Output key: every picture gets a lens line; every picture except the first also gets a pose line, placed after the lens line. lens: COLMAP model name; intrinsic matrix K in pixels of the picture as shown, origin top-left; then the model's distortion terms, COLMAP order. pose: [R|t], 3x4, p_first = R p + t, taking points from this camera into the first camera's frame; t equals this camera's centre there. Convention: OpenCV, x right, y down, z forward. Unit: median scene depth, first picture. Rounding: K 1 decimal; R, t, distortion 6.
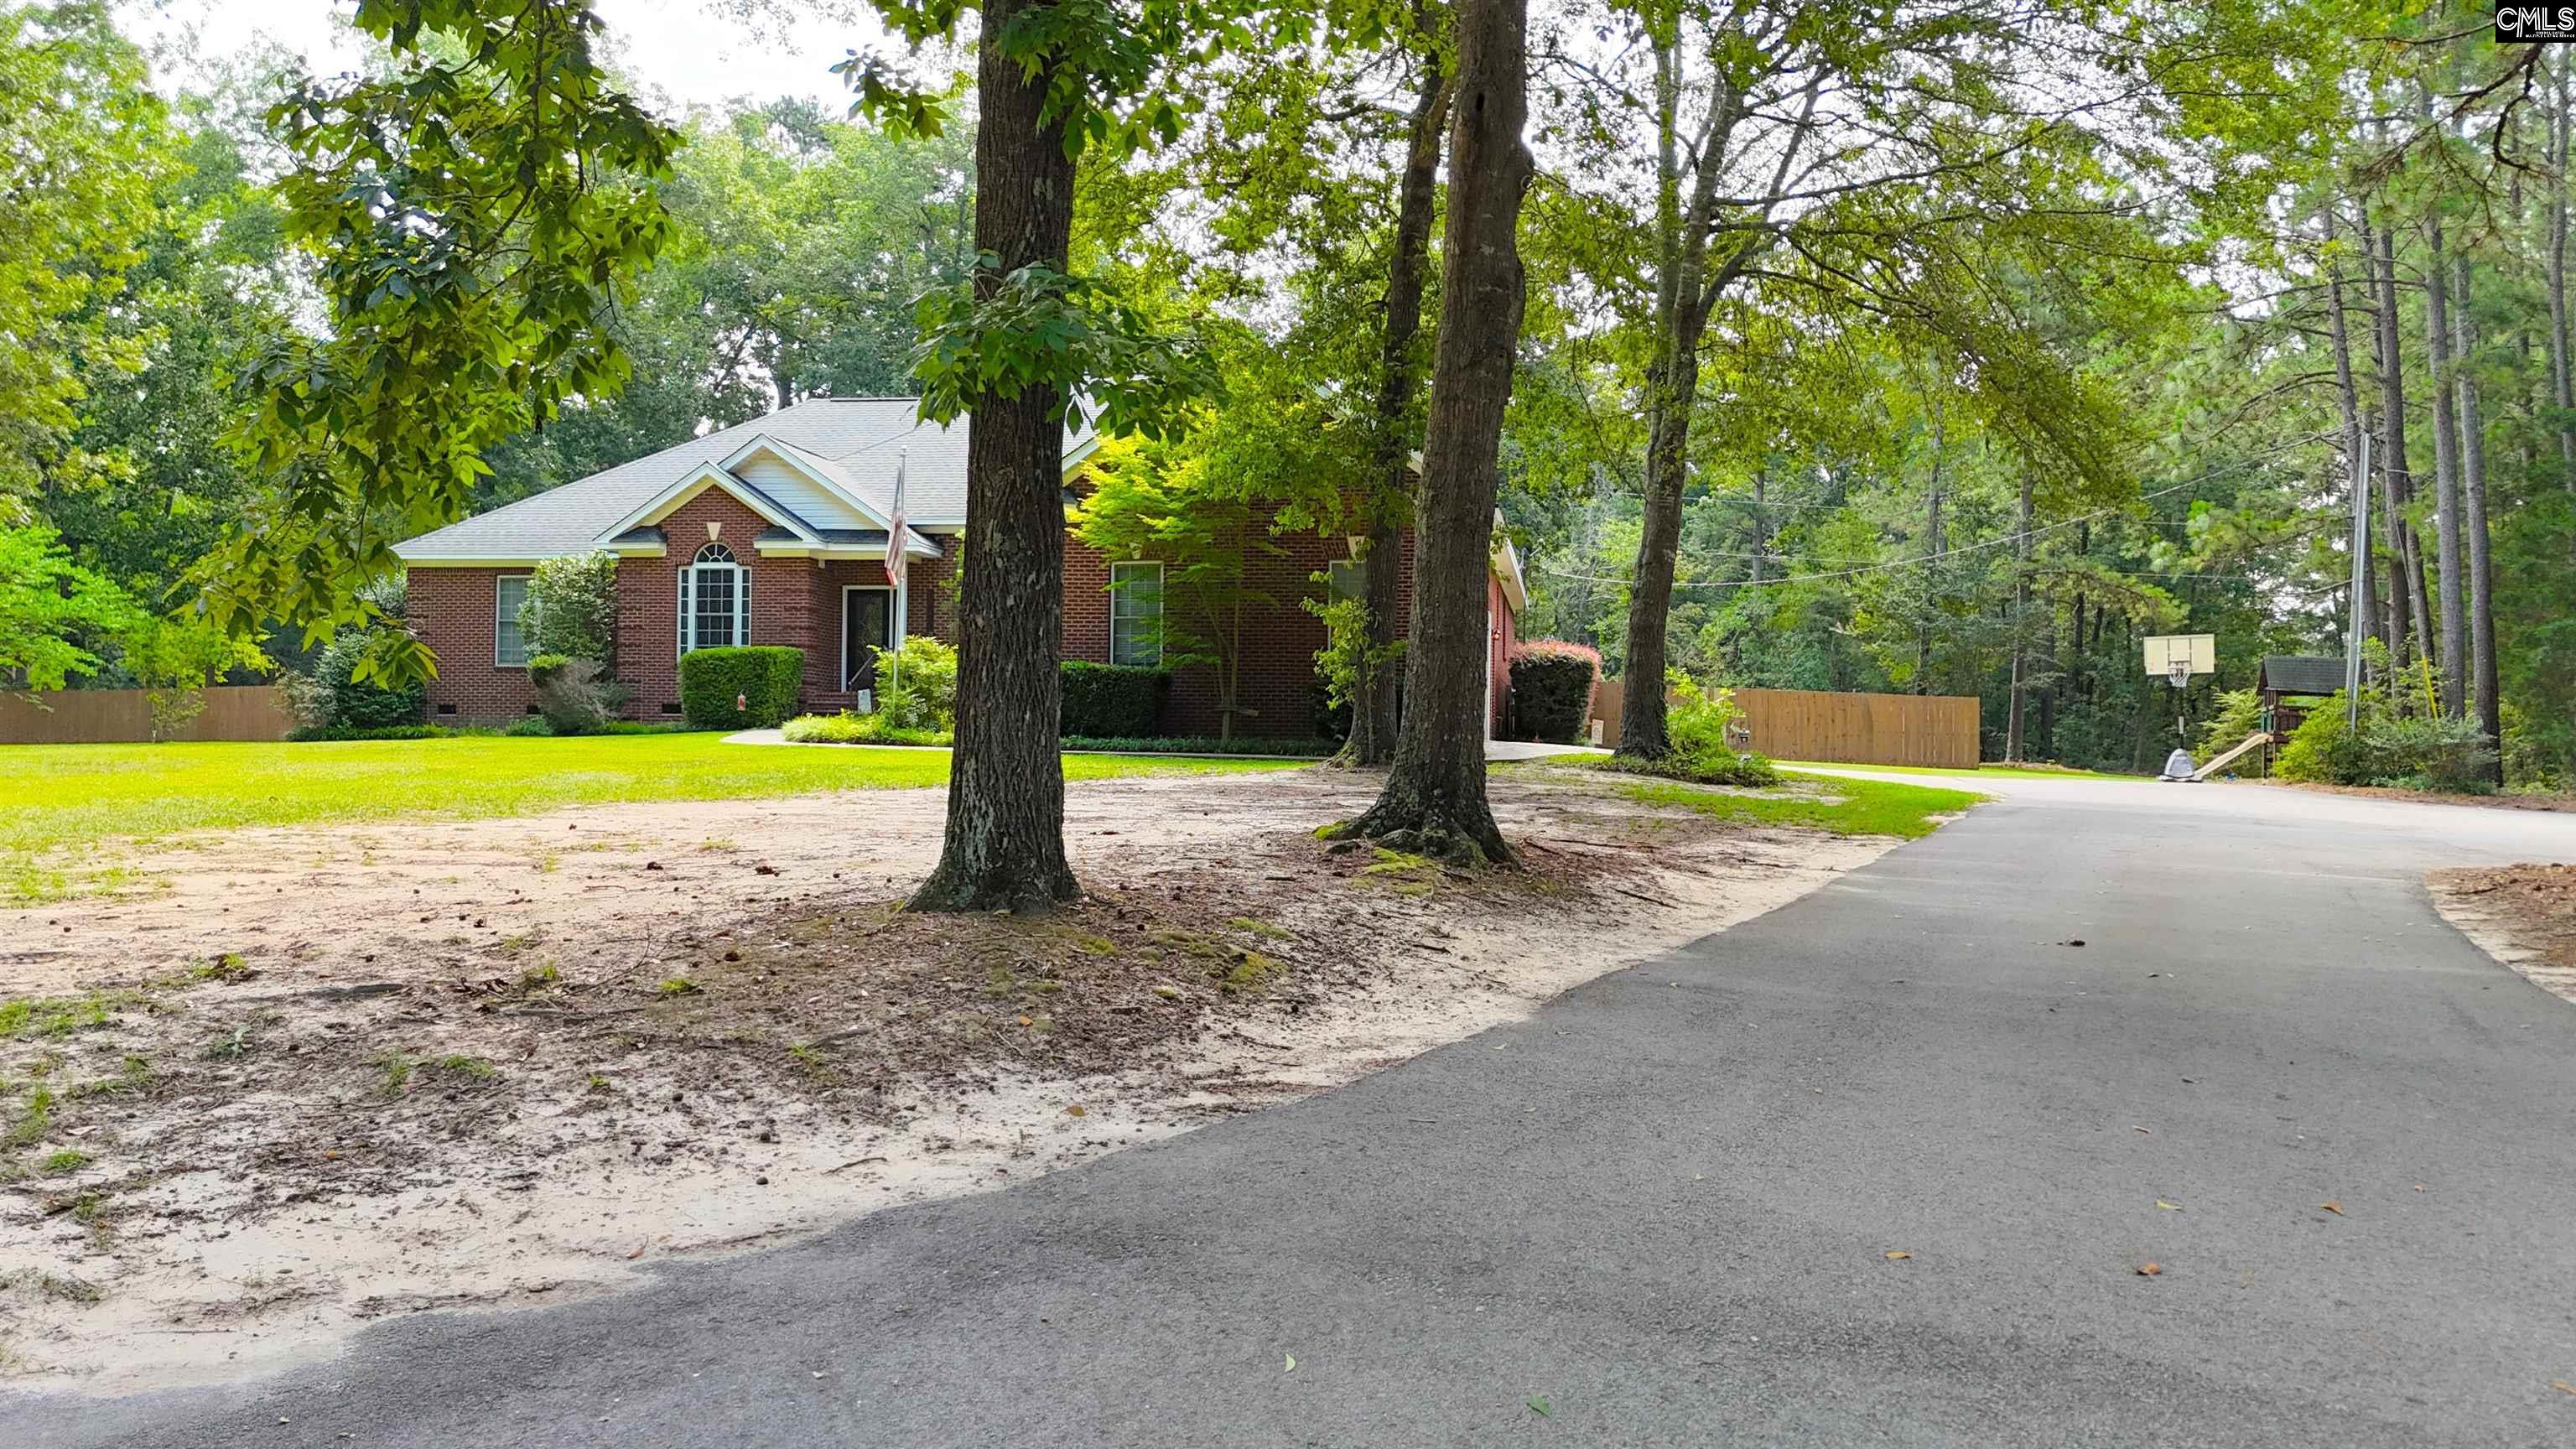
lens RADIAL K [[1839.2, 0, 1288.0], [0, 1839.2, 724.5], [0, 0, 1]] dist [0.079242, -0.075251]
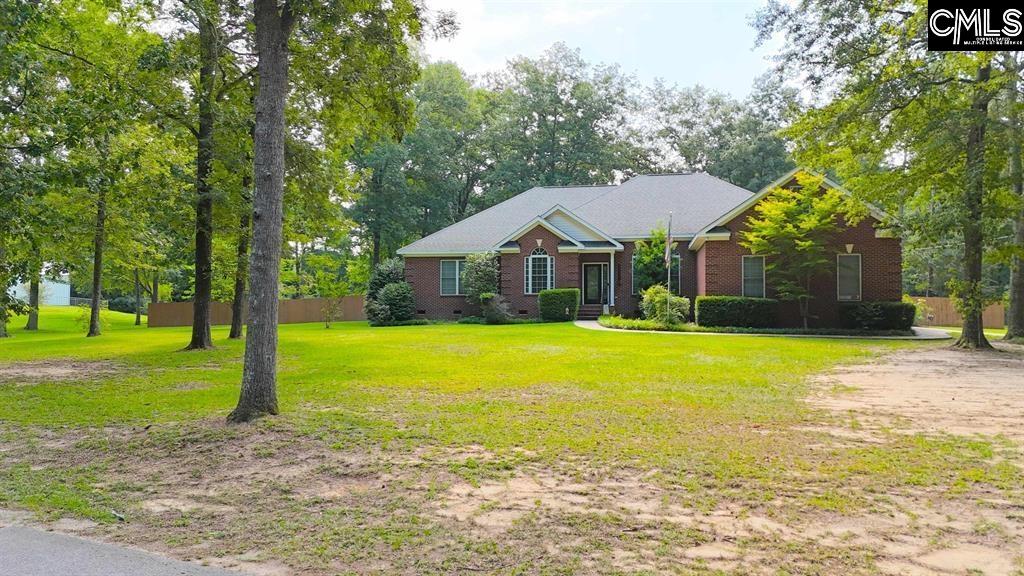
lens RADIAL K [[731.1, 0, 512.0], [0, 731.1, 288.0], [0, 0, 1]] dist [0.079242, -0.075251]
pose [[0.999513, -0.011879, -0.028857, -0.318763], [0.011560, 0.999871, -0.011180, -0.031221], [0.028986, 0.010841, 0.999521, -0.006352]]
